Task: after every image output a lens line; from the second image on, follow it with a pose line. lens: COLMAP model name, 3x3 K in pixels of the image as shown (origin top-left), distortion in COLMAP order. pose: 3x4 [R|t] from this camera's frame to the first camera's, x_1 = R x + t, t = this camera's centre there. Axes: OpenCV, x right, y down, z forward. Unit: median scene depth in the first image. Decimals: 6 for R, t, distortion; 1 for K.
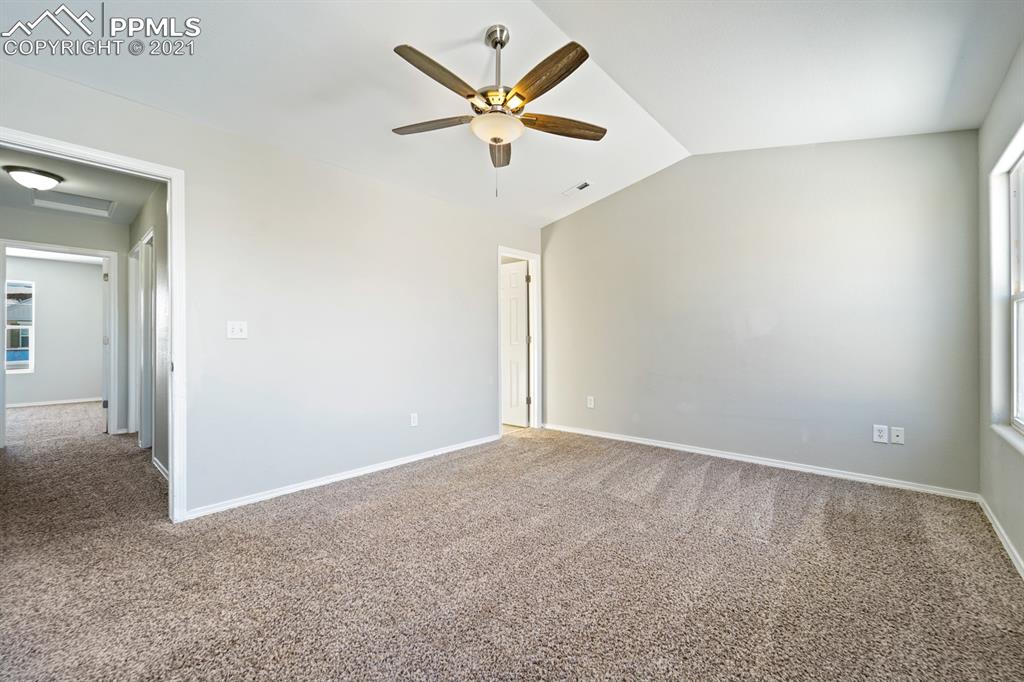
lens RADIAL K [[419.2, 0, 517.9], [0, 419.2, 340.0], [0, 0, 1]] dist [0.000281, 0.000029]
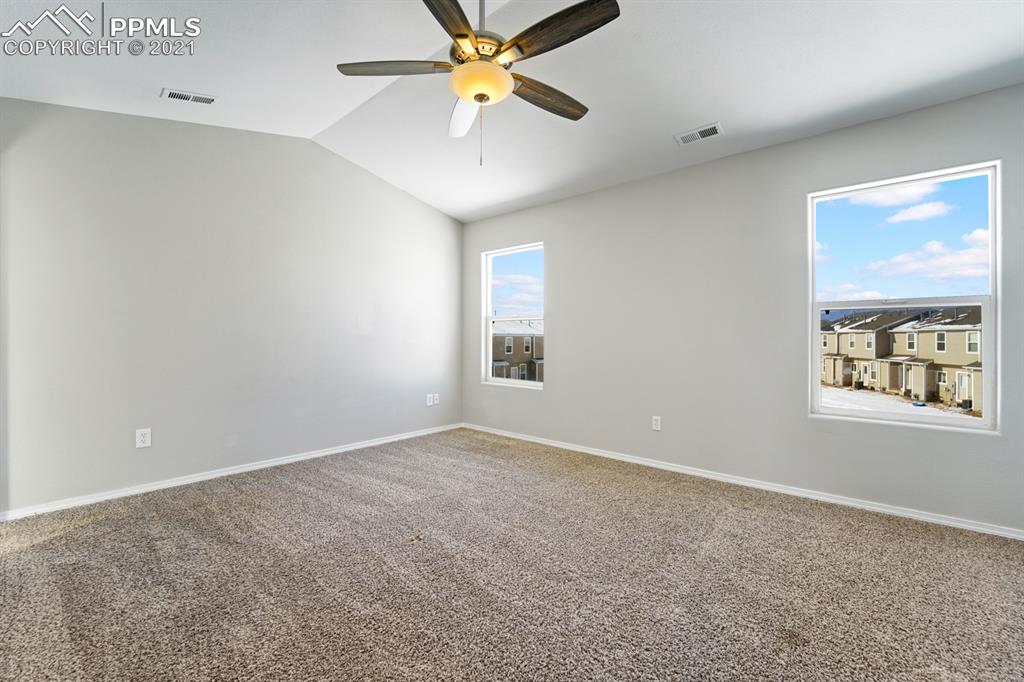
lens RADIAL K [[418.4, 0, 515.4], [0, 418.4, 334.7], [0, 0, 1]] dist [-0.002671, -0.000239]
pose [[-0.000890, 0.014196, 0.999899, -0.658521], [-0.004193, 0.999890, -0.014199, 0.006438], [-0.999991, -0.004205, -0.000830, 0.694586]]
